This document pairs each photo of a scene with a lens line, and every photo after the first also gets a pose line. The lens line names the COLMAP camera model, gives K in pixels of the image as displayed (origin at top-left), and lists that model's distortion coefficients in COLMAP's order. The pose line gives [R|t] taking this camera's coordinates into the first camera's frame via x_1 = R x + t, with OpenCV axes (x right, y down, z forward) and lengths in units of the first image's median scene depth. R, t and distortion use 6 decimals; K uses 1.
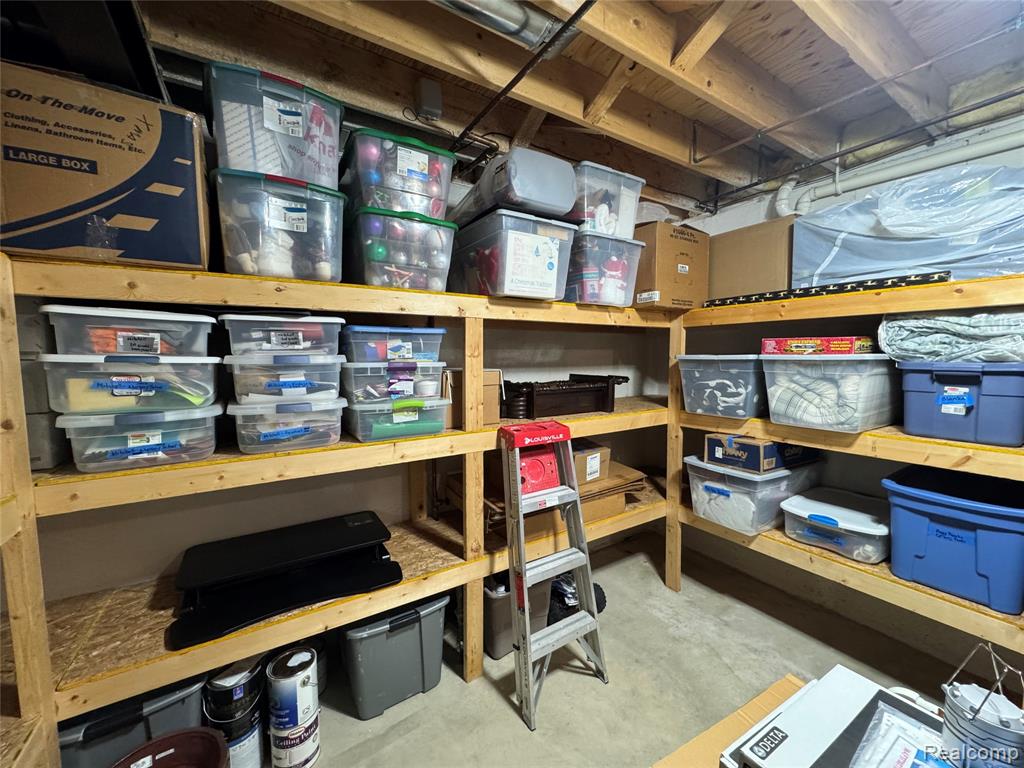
lens RADIAL K [[409.1, 0, 512.0], [0, 409.1, 384.0], [0, 0, 1]] dist [-0.001960, 0.000103]
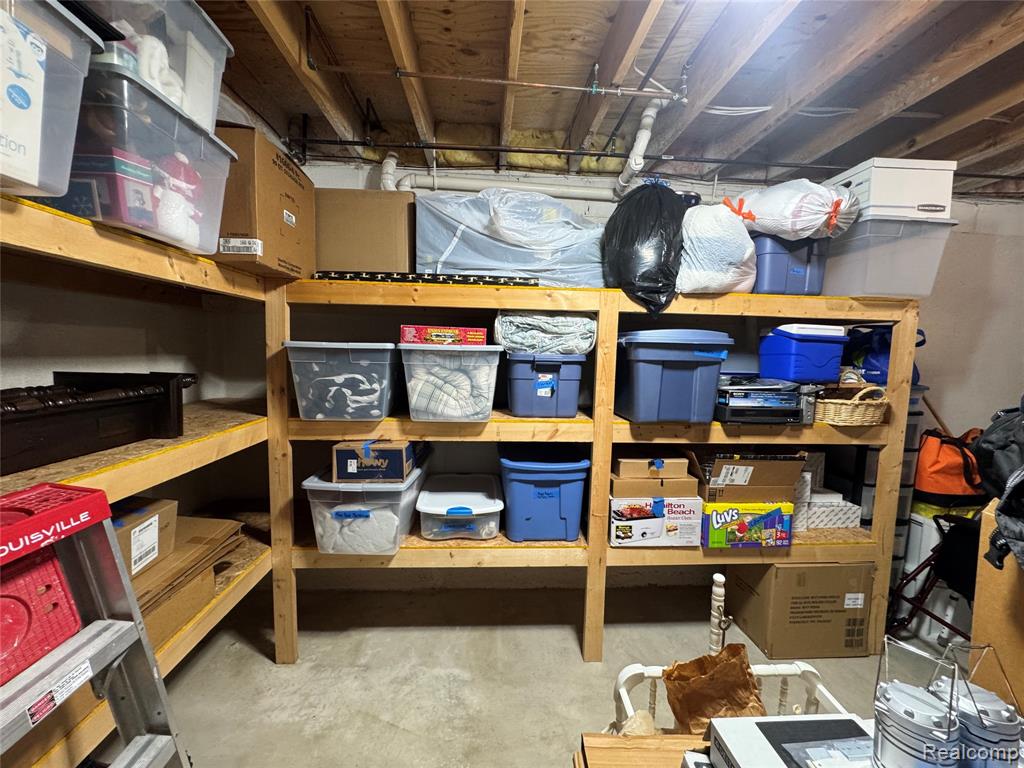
lens RADIAL K [[409.1, 0, 512.0], [0, 409.1, 384.0], [0, 0, 1]] dist [-0.001960, 0.000103]
pose [[0.484305, -0.054745, 0.873185, -0.028406], [0.036362, 0.998438, 0.042430, -0.014320], [-0.874143, 0.011202, 0.485539, 0.364986]]
